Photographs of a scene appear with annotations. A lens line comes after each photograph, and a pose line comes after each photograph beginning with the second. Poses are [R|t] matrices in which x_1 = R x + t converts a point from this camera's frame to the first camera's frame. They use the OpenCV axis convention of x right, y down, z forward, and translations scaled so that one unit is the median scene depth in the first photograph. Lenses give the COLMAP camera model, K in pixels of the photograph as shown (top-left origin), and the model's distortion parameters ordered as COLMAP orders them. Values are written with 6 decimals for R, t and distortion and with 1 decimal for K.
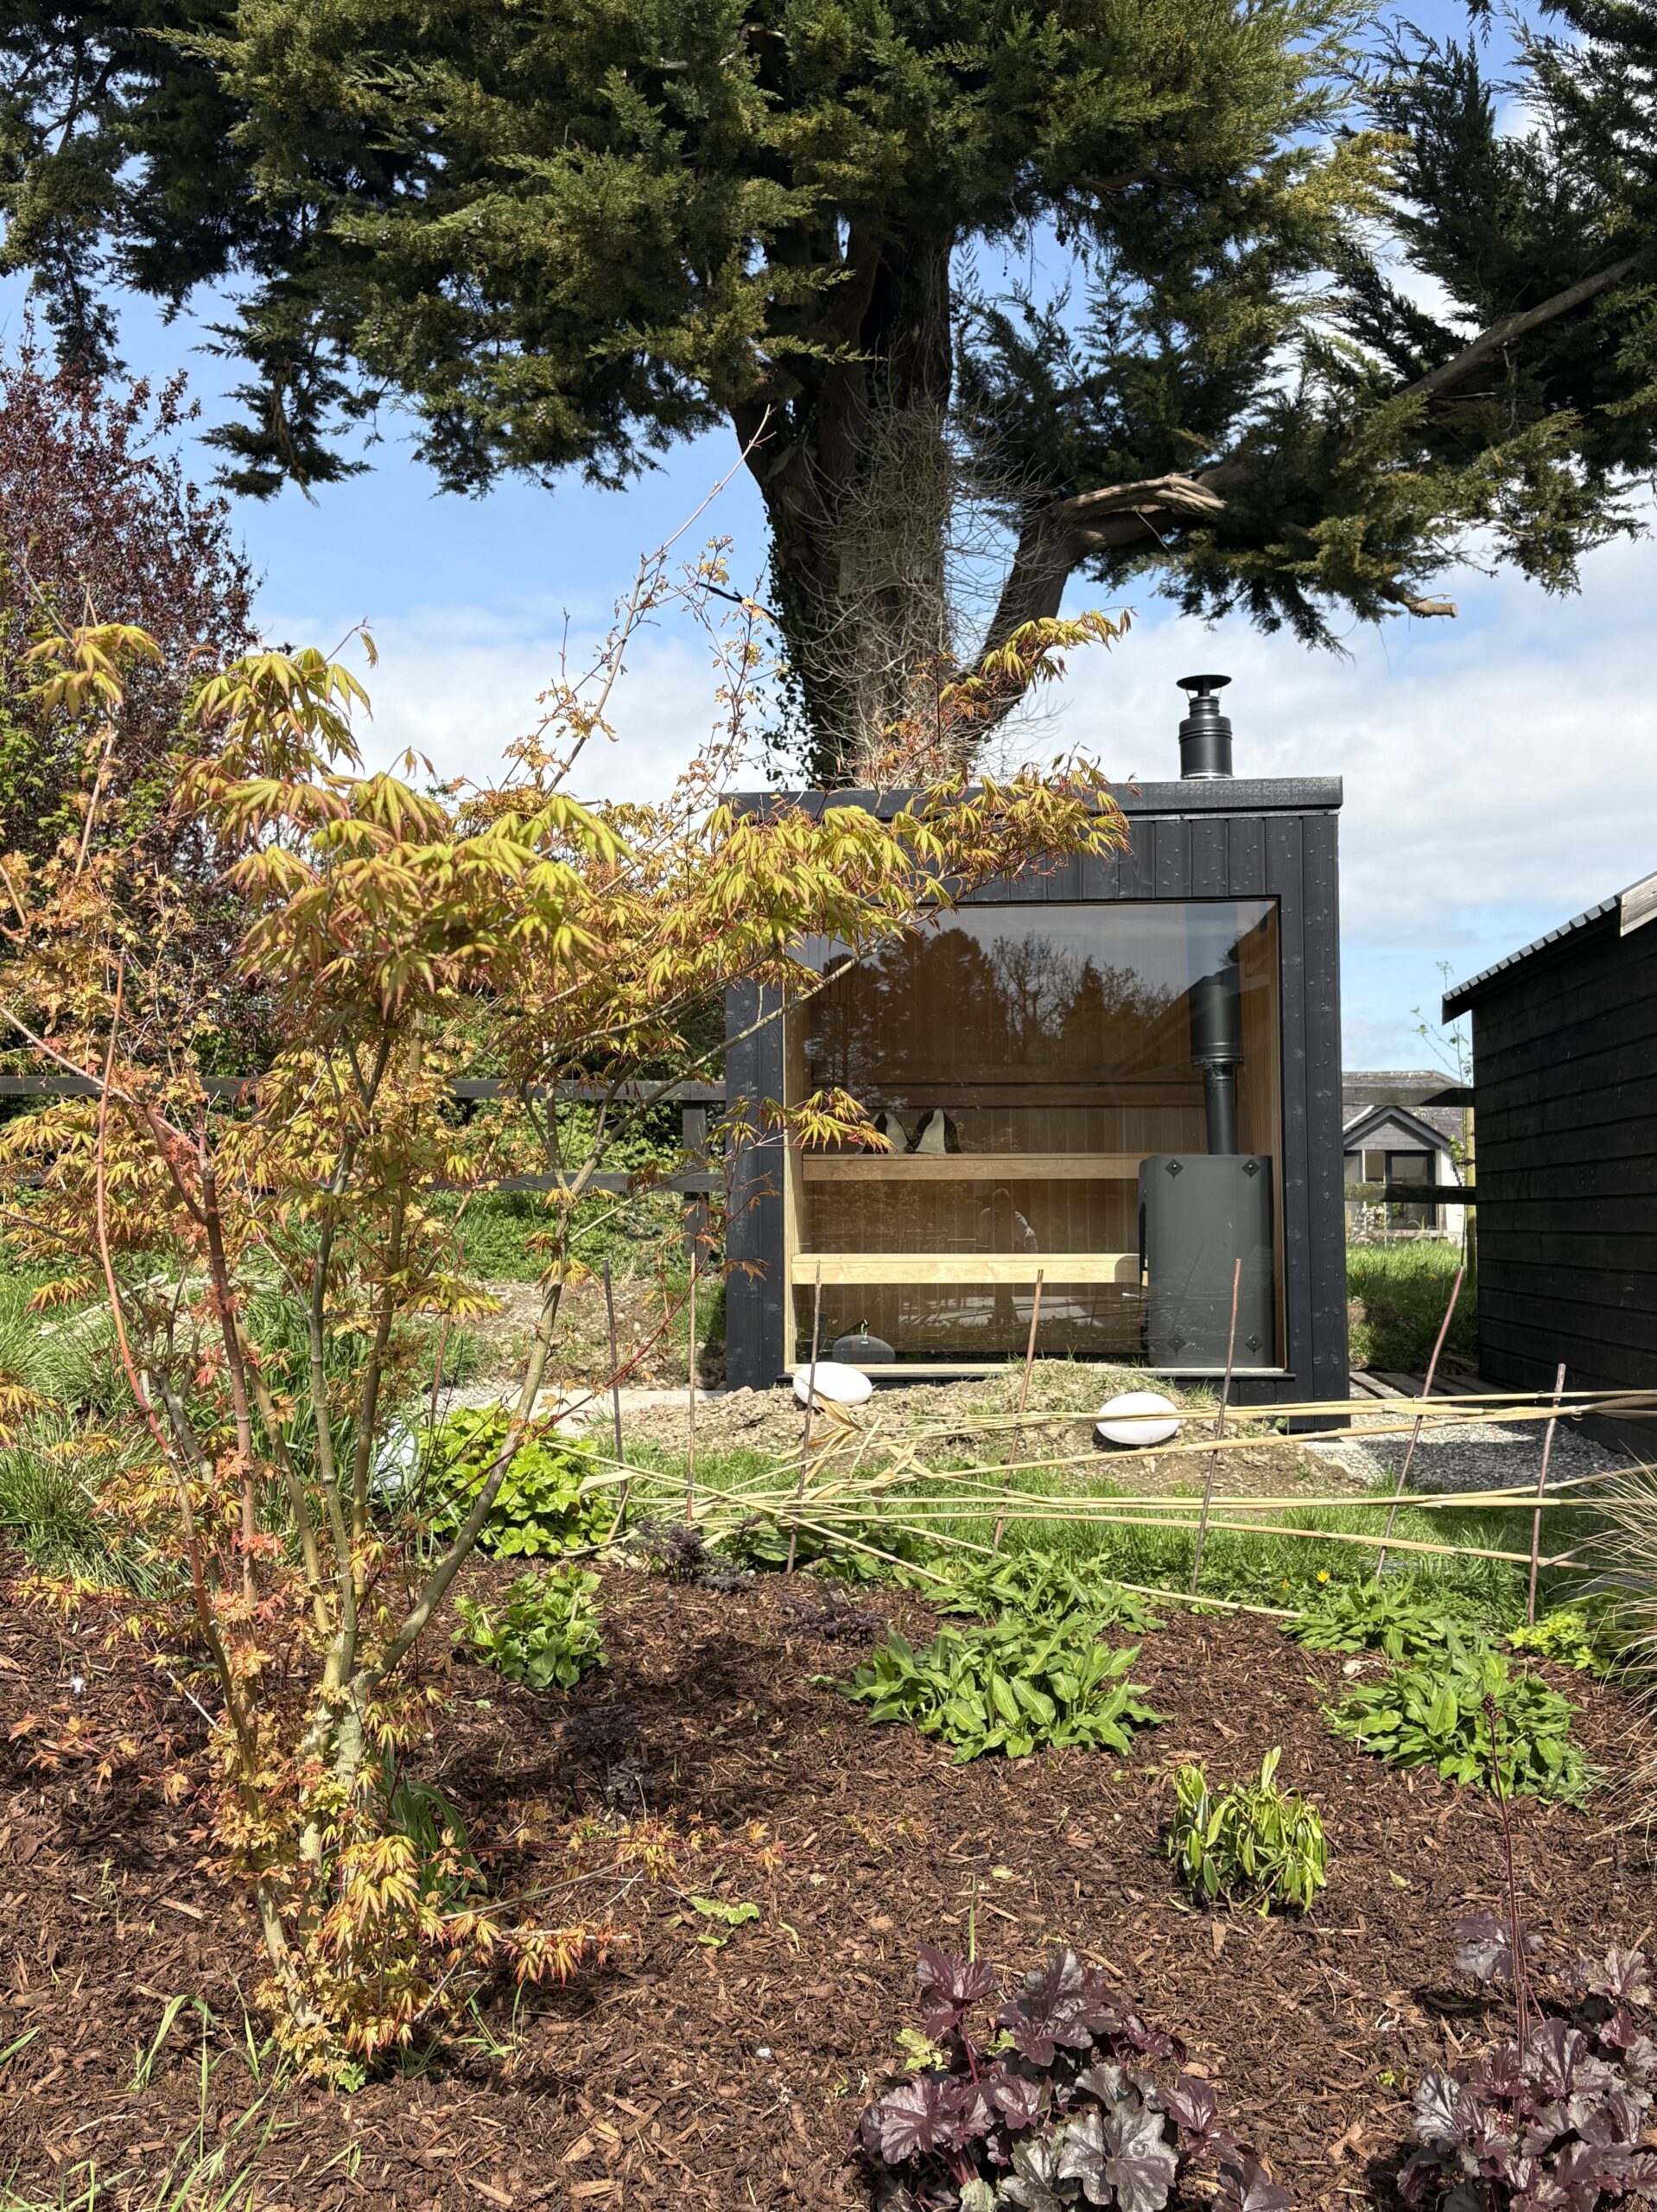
lens RADIAL K [[1855.0, 0, 910.3], [0, 1855.0, 1110.3], [0, 0, 1]] dist [-0.039470, -0.007179]
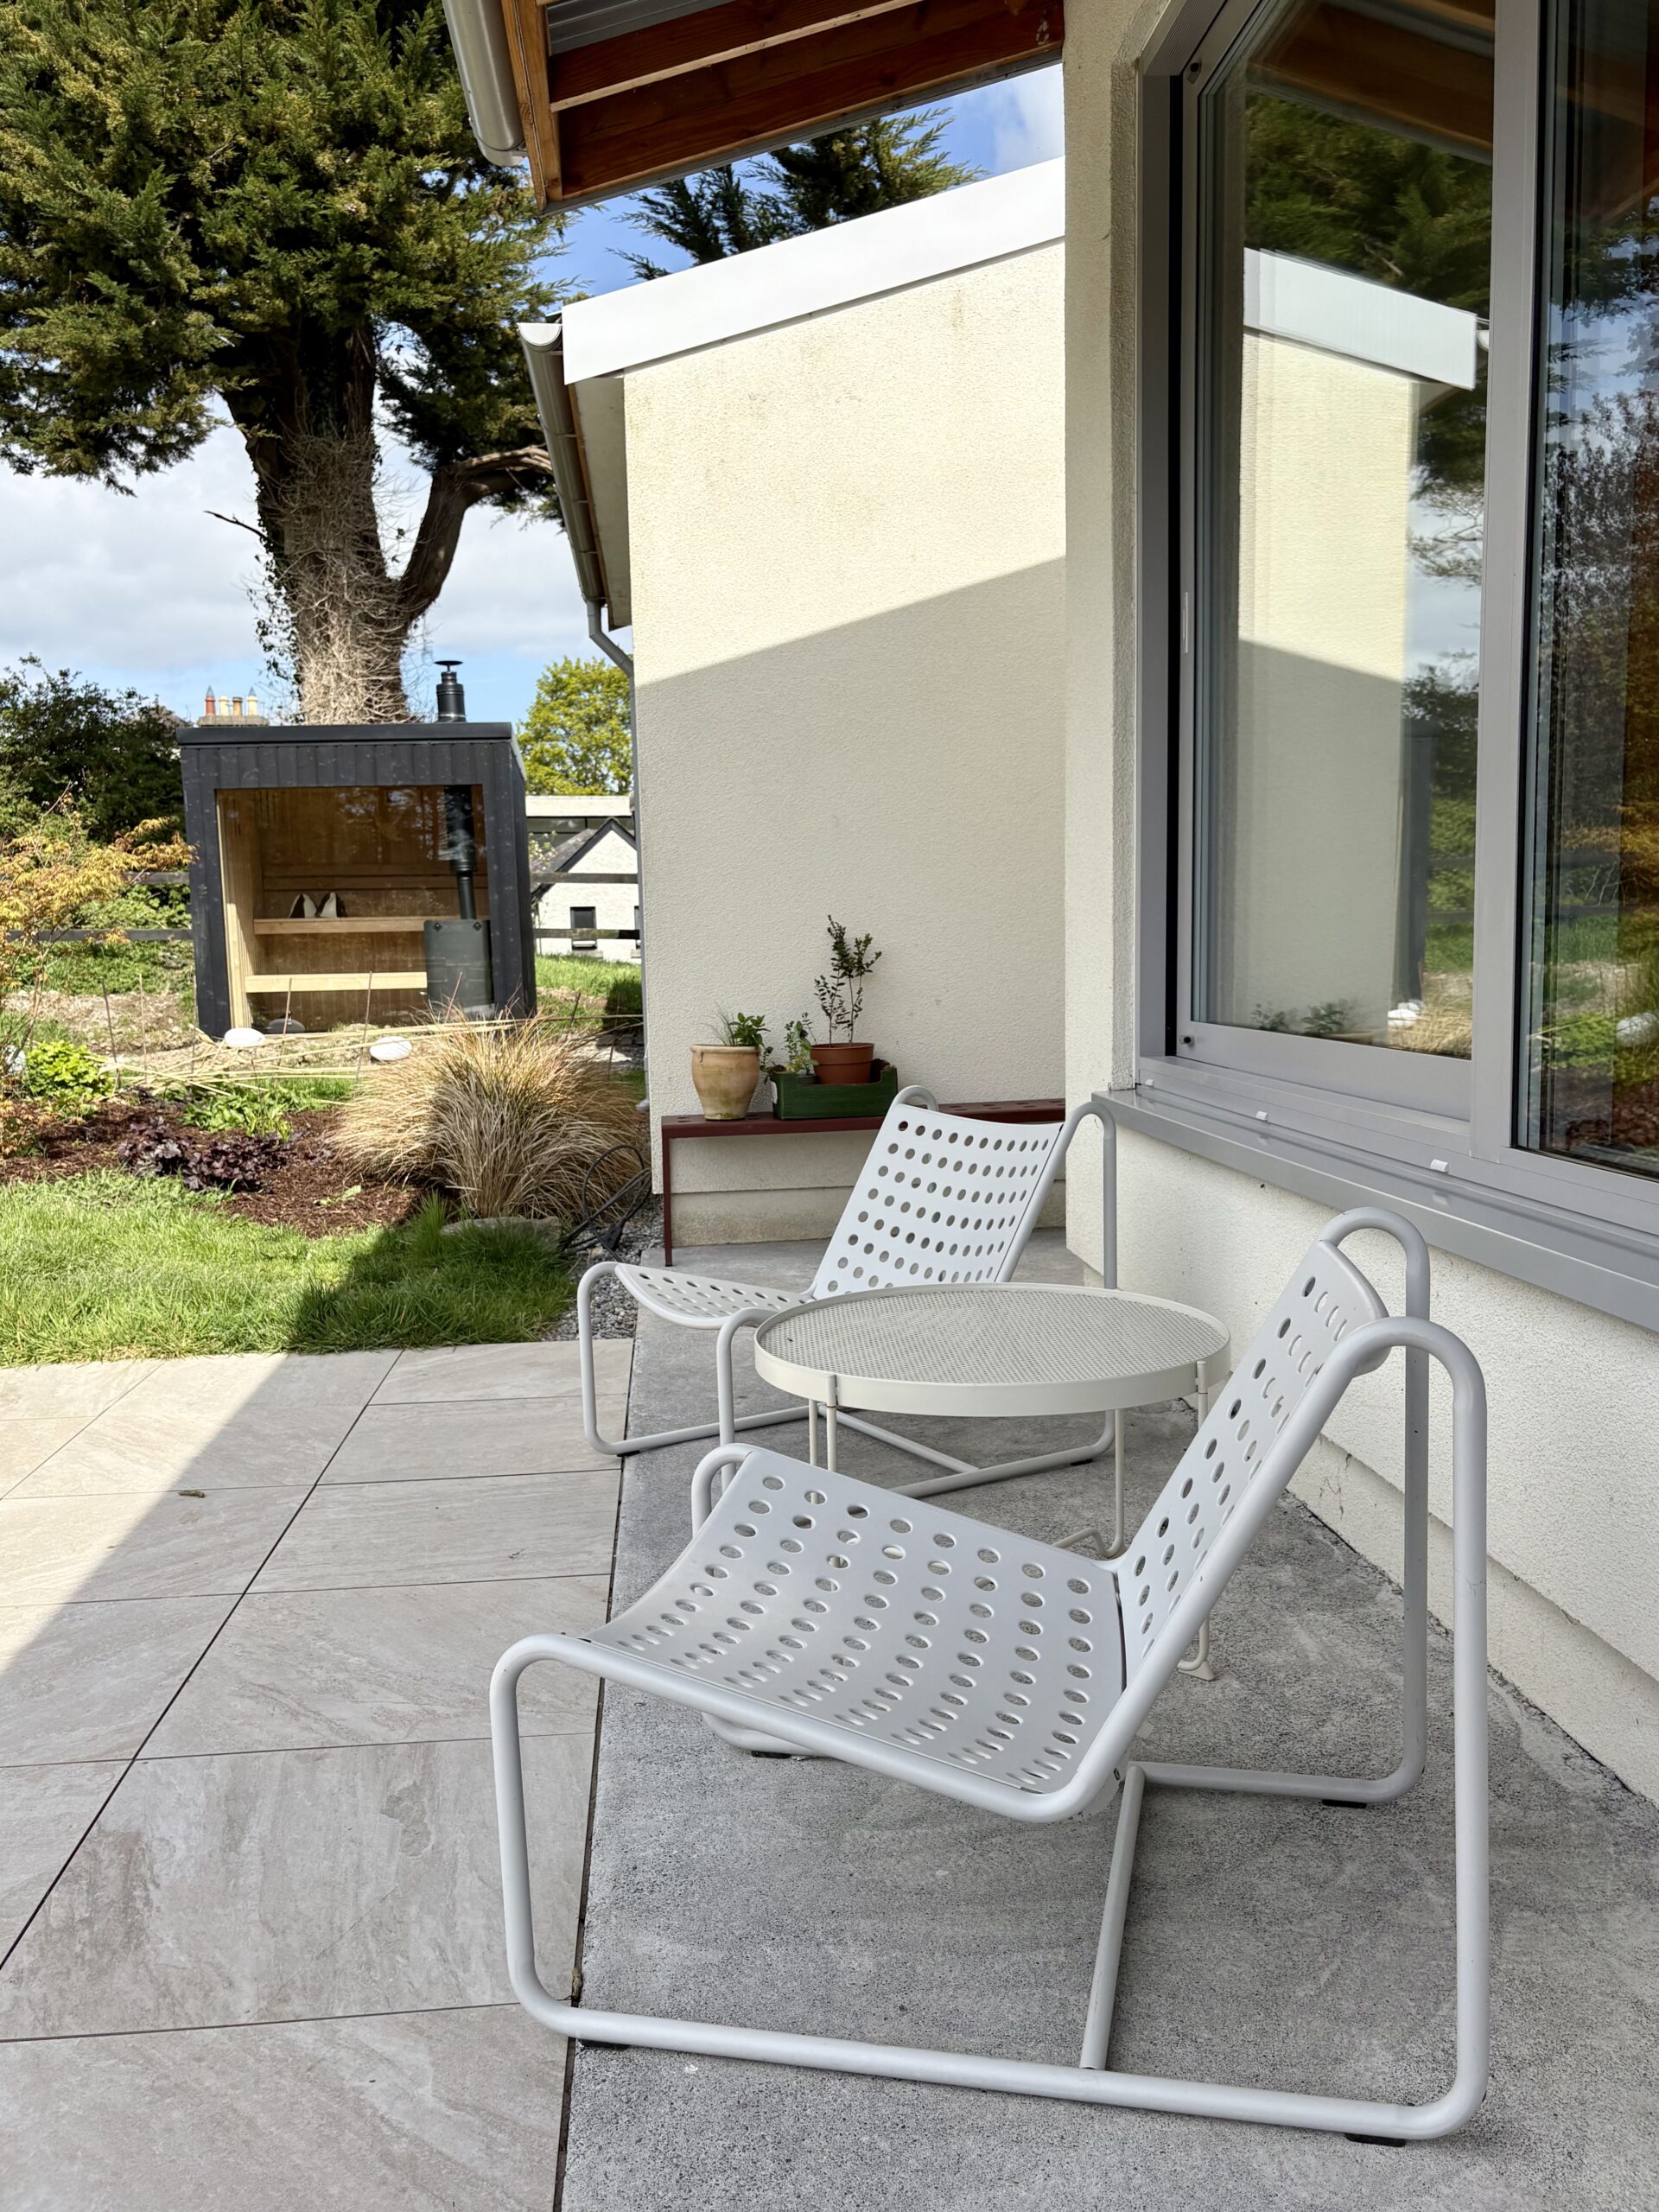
lens RADIAL K [[1717.6, 0, 829.5], [0, 1717.6, 1106.0], [0, 0, 1]] dist [-0.003219, -0.003295]
pose [[0.986376, -0.033083, 0.161147, 0.181651], [0.008099, 0.988148, 0.153290, -0.039837], [-0.164308, -0.149897, 0.974953, -0.610505]]
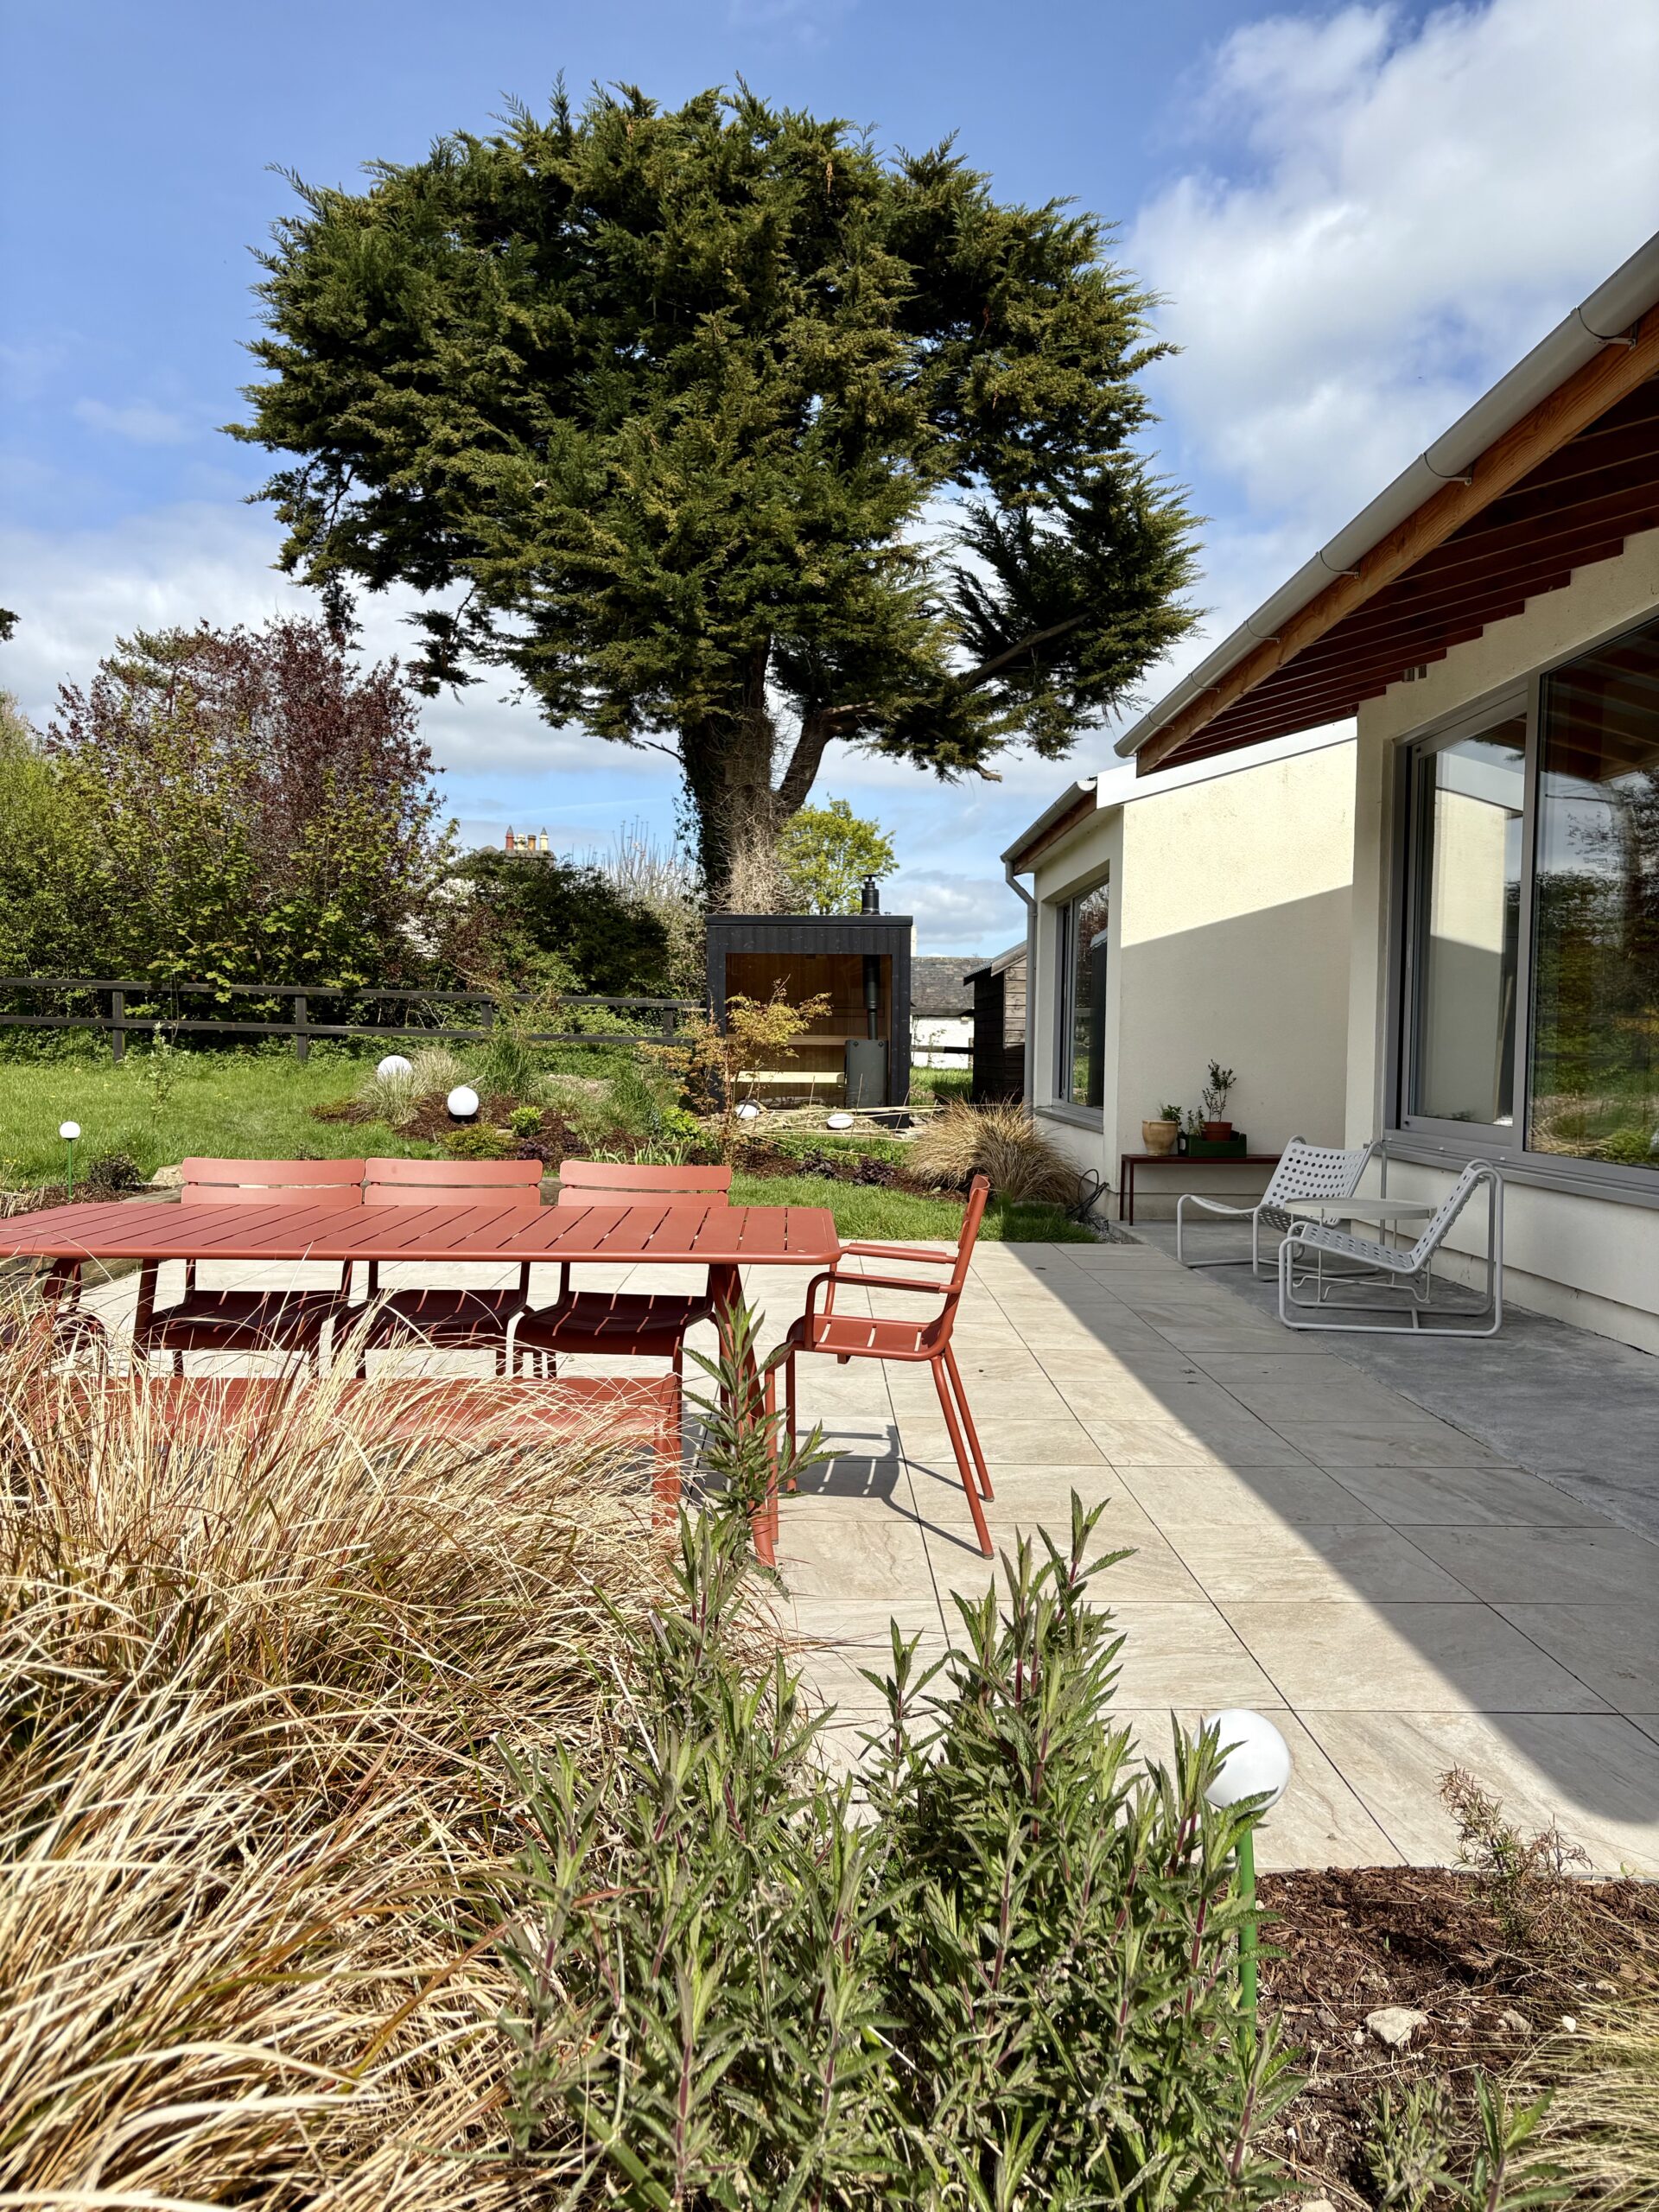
lens RADIAL K [[1666.8, 0, 824.7], [0, 1666.8, 1069.5], [0, 0, 1]] dist [0.094814, -0.109239]
pose [[0.995557, 0.015034, 0.092955, -0.113087], [-0.022038, 0.996957, 0.074780, -0.091422], [-0.091548, -0.076496, 0.992858, -1.198736]]
